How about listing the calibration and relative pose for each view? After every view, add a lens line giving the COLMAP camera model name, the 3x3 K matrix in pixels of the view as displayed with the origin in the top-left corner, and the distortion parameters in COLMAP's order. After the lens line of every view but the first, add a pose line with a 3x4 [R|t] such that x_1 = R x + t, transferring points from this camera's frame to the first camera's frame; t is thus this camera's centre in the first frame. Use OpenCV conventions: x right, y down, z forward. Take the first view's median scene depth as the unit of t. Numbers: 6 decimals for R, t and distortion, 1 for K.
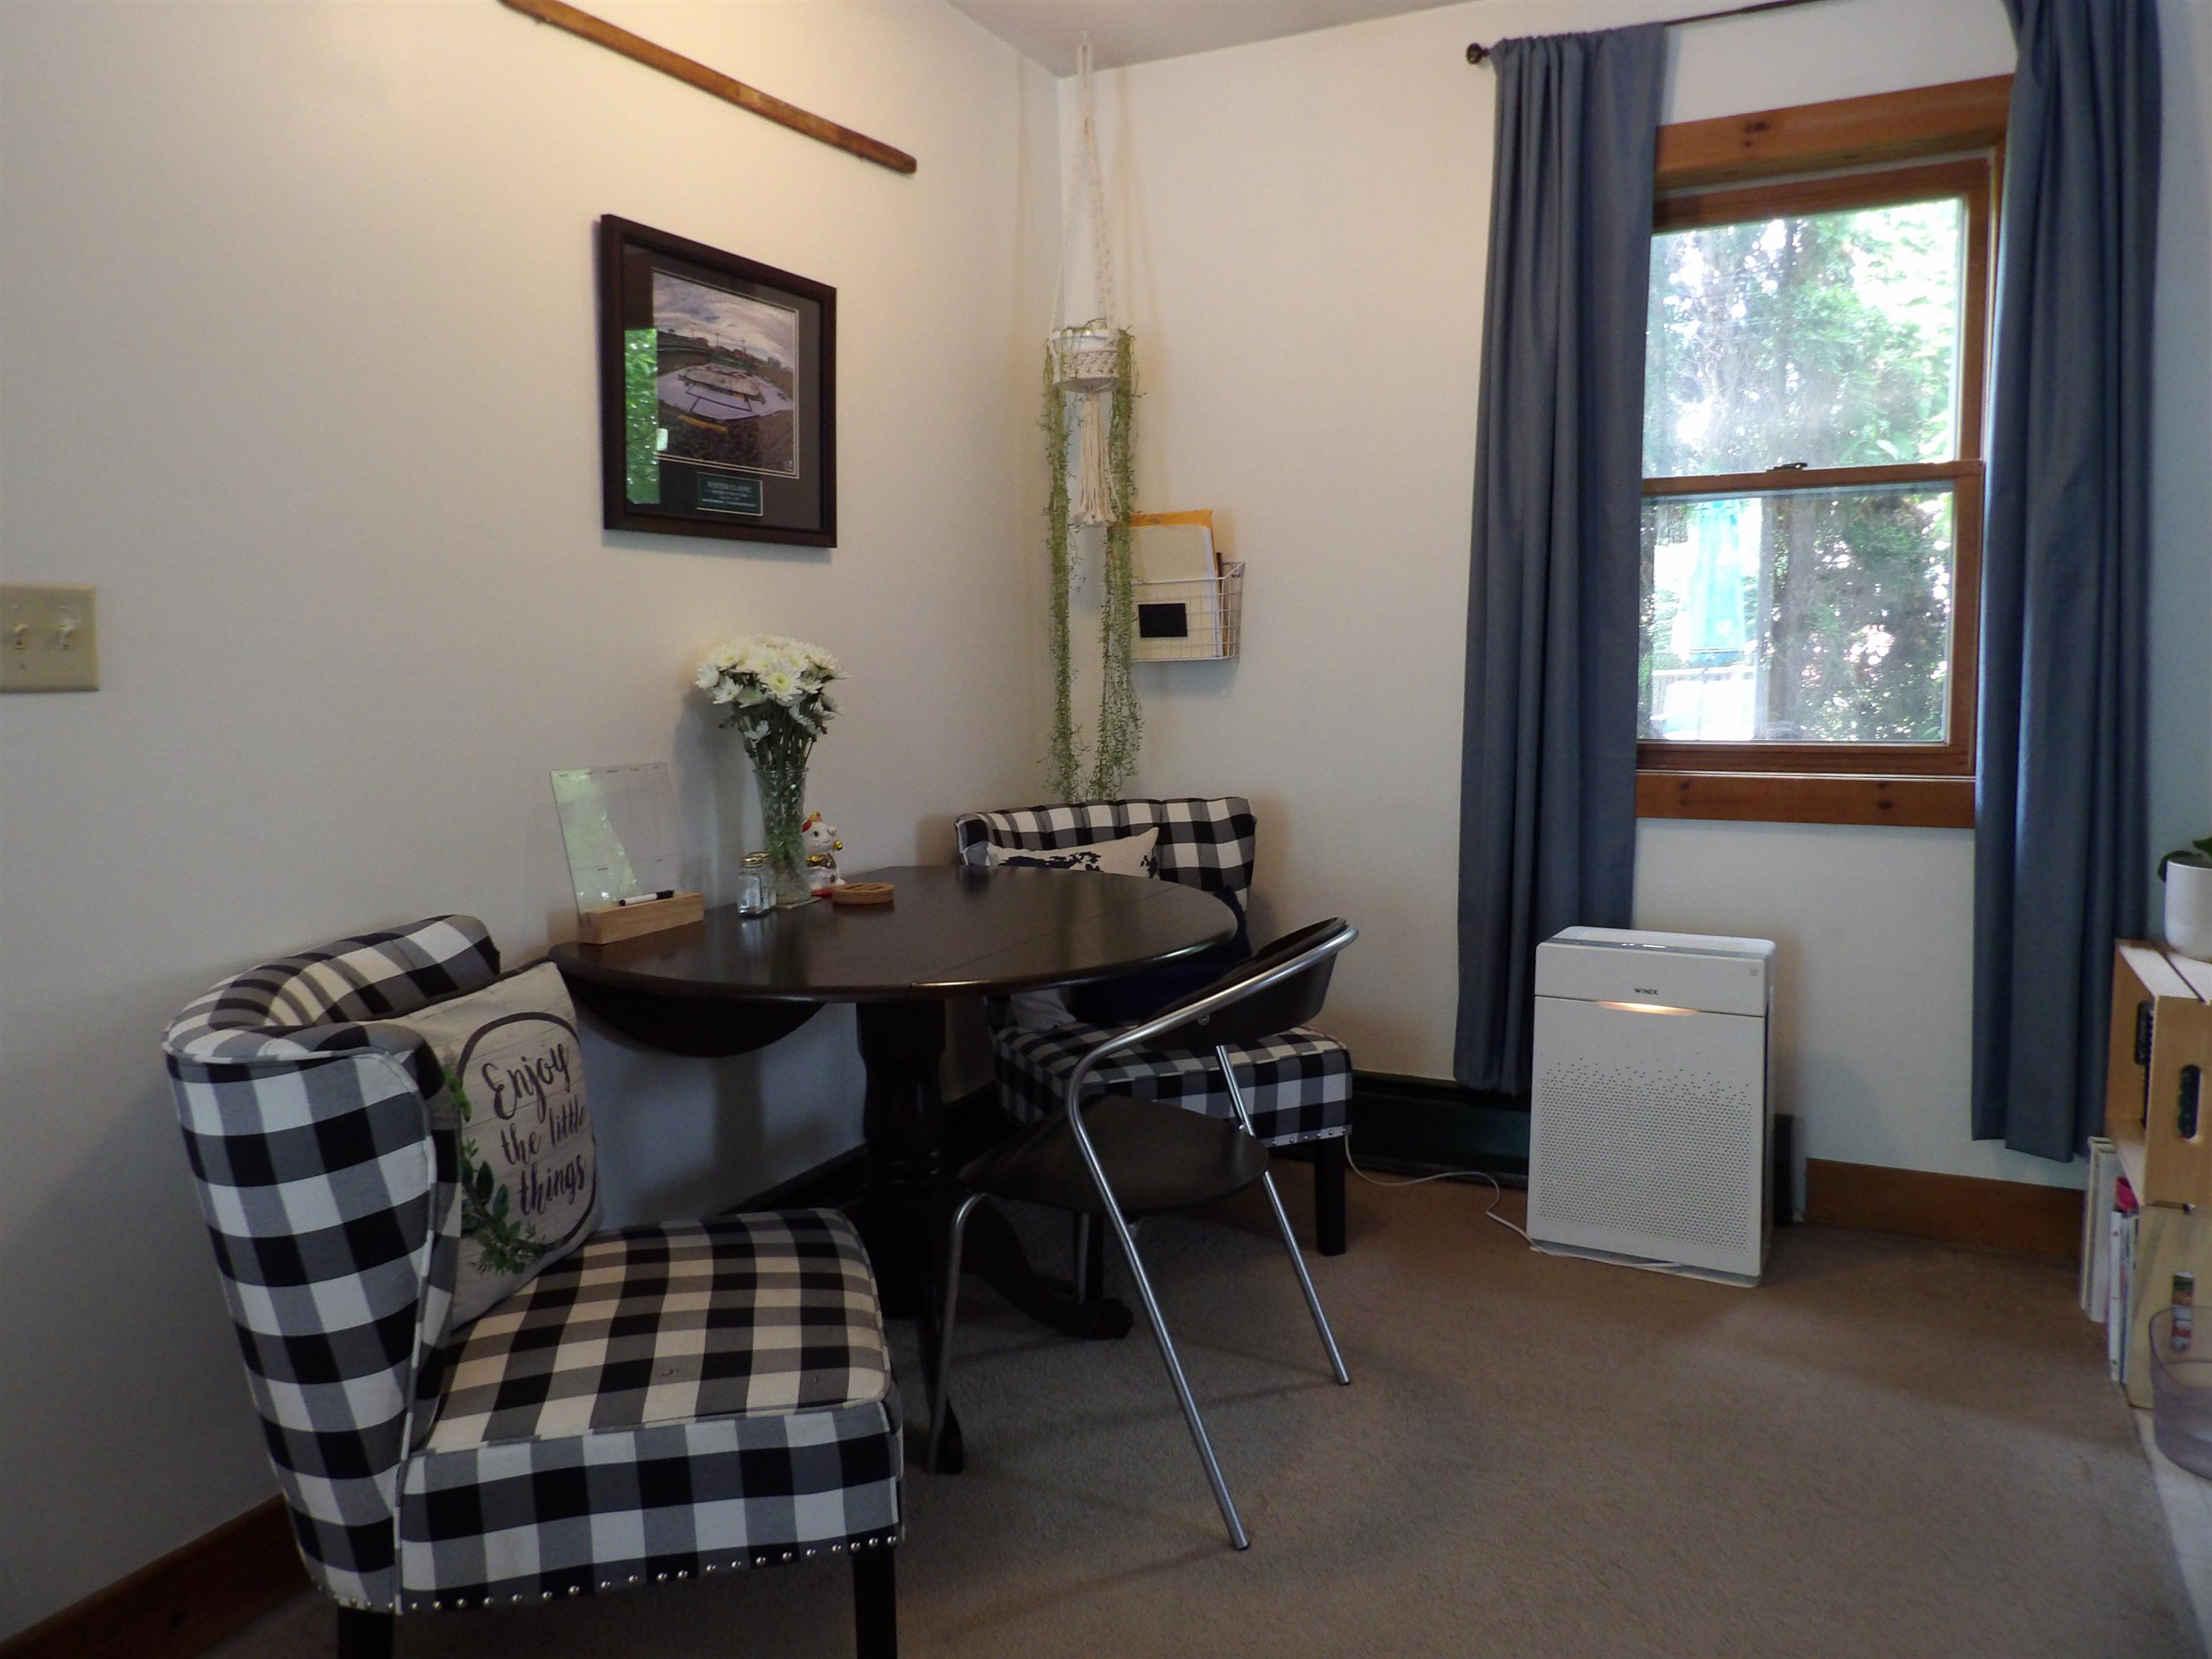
lens RADIAL K [[1574.2, 0, 1118.2], [0, 1574.2, 821.2], [0, 0, 1]] dist [-0.043426, 0.044633]
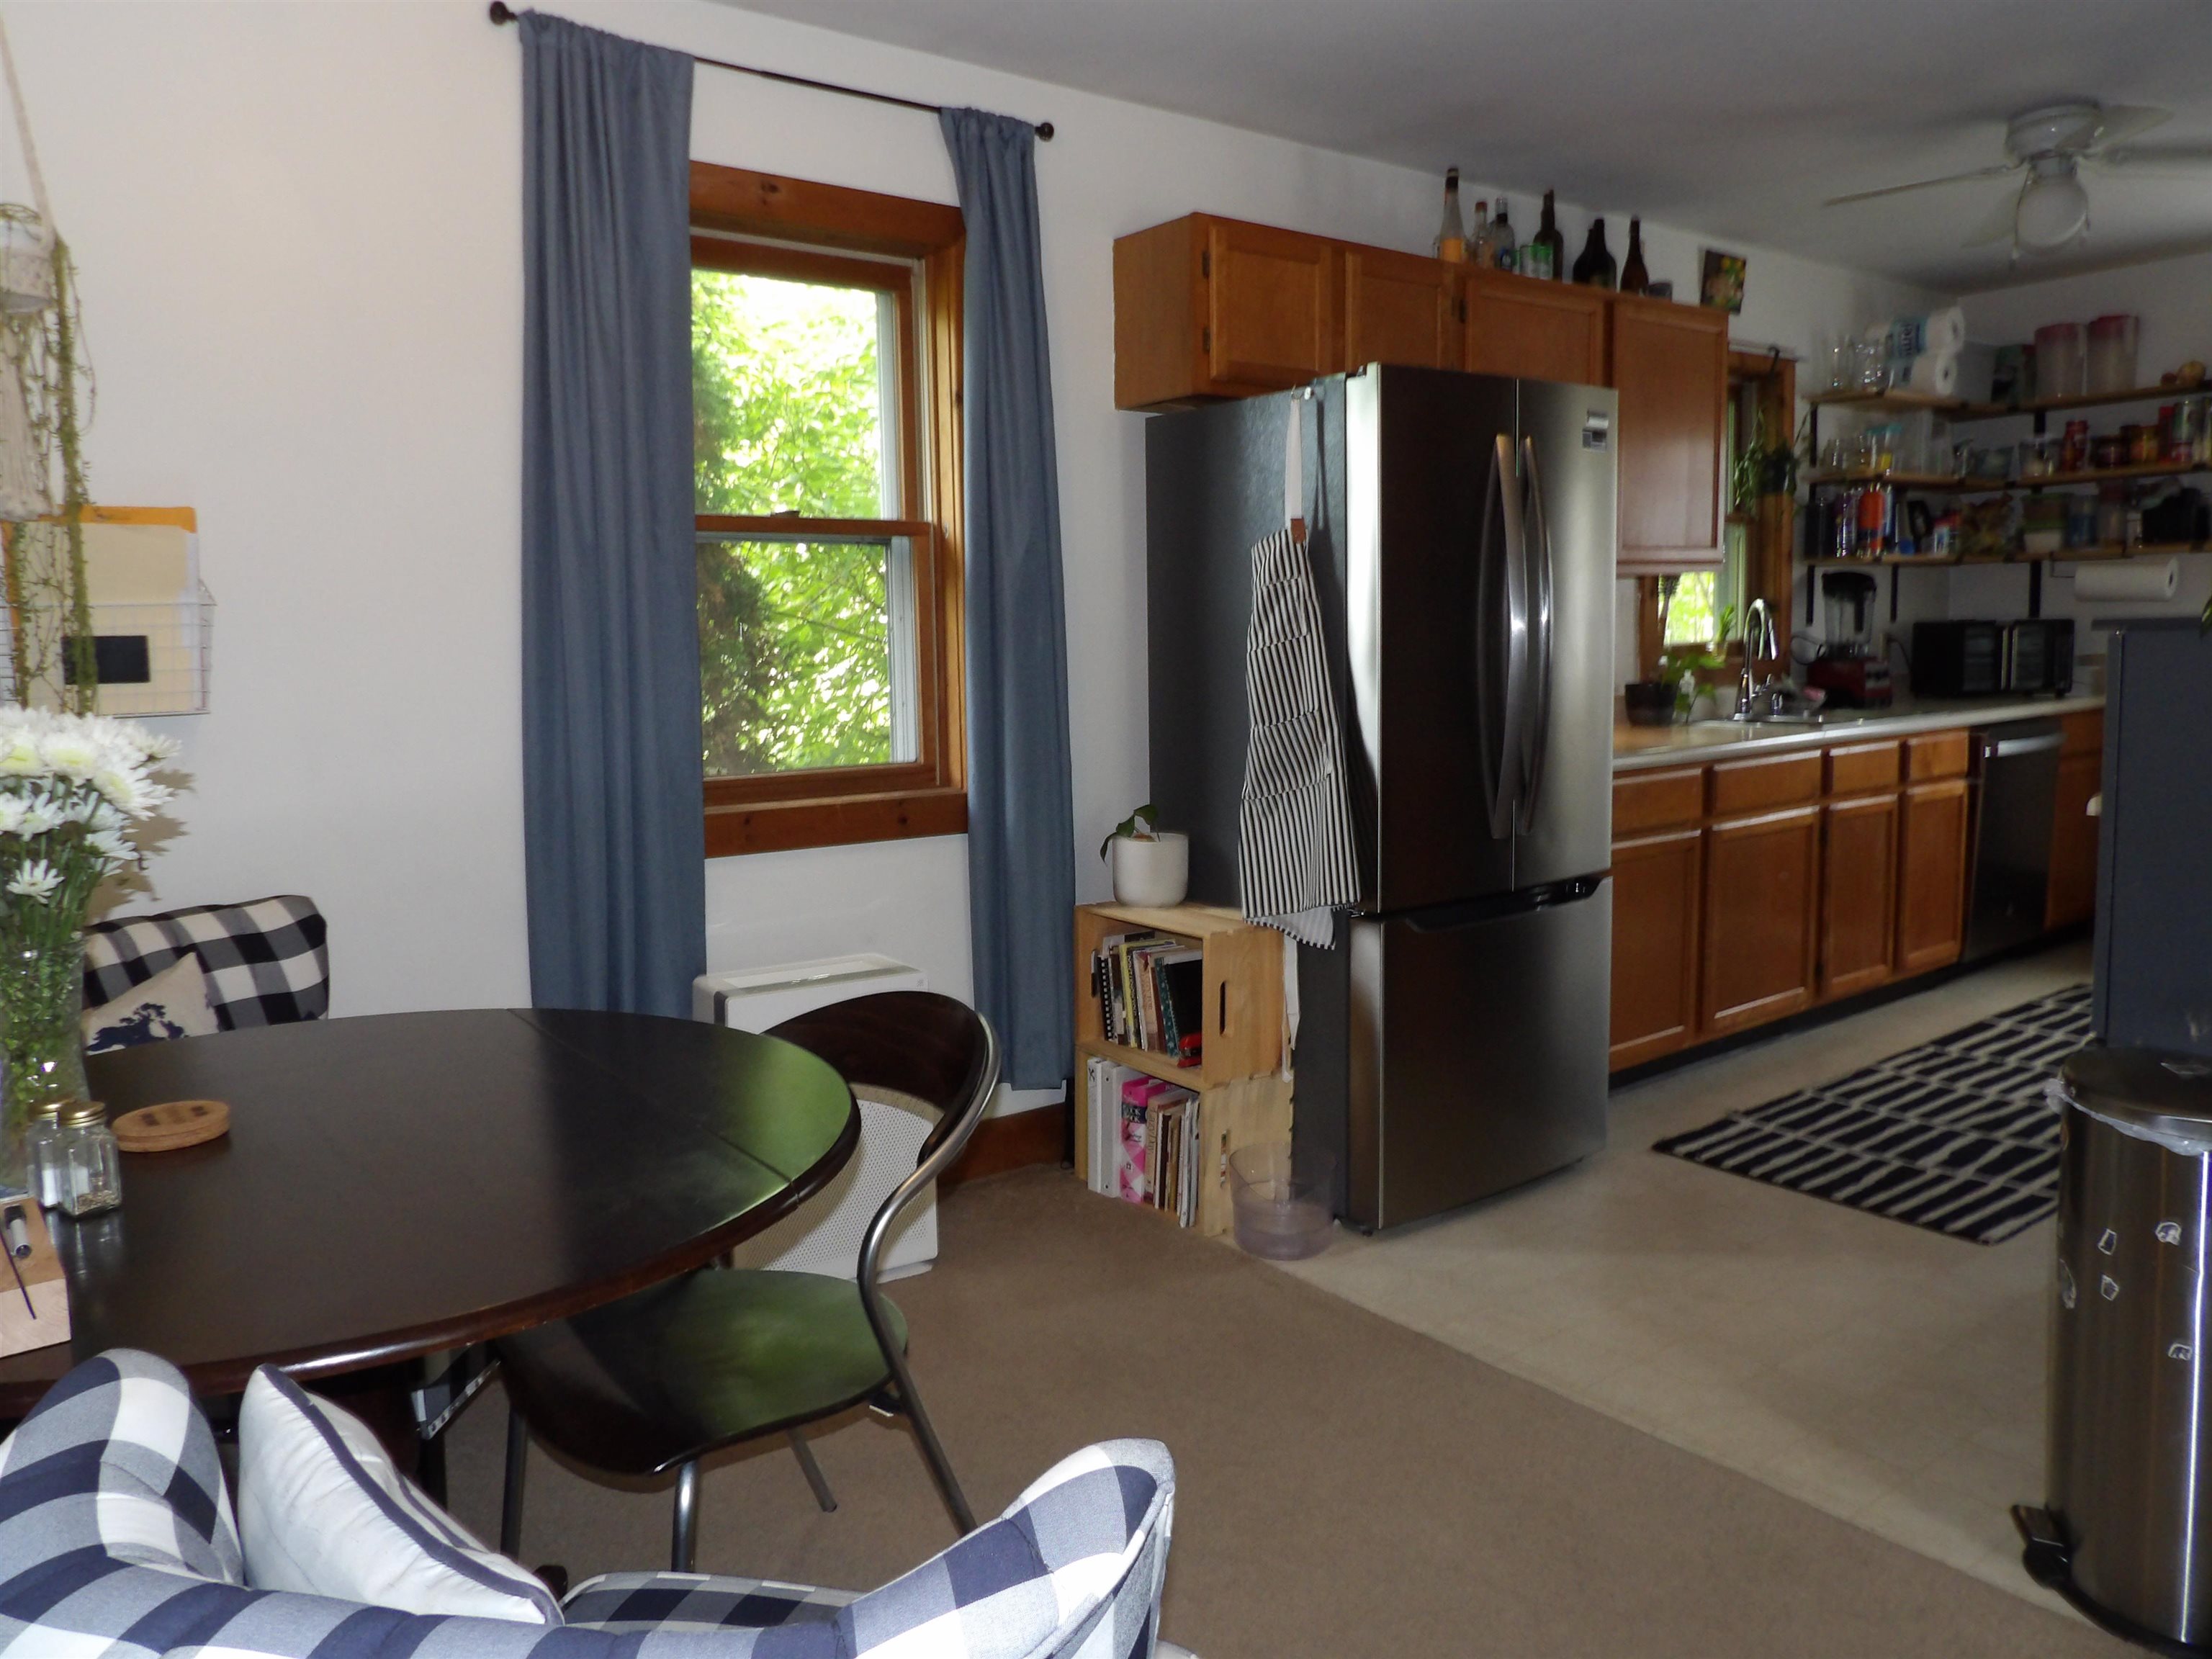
lens RADIAL K [[1574.2, 0, 1081.6], [0, 1574.2, 809.6], [0, 0, 1]] dist [-0.043426, 0.044633]
pose [[0.443795, -0.092454, 0.891346, -0.452535], [0.098837, 0.993645, 0.053854, -0.063168], [-0.890661, 0.064198, 0.450113, 0.349789]]
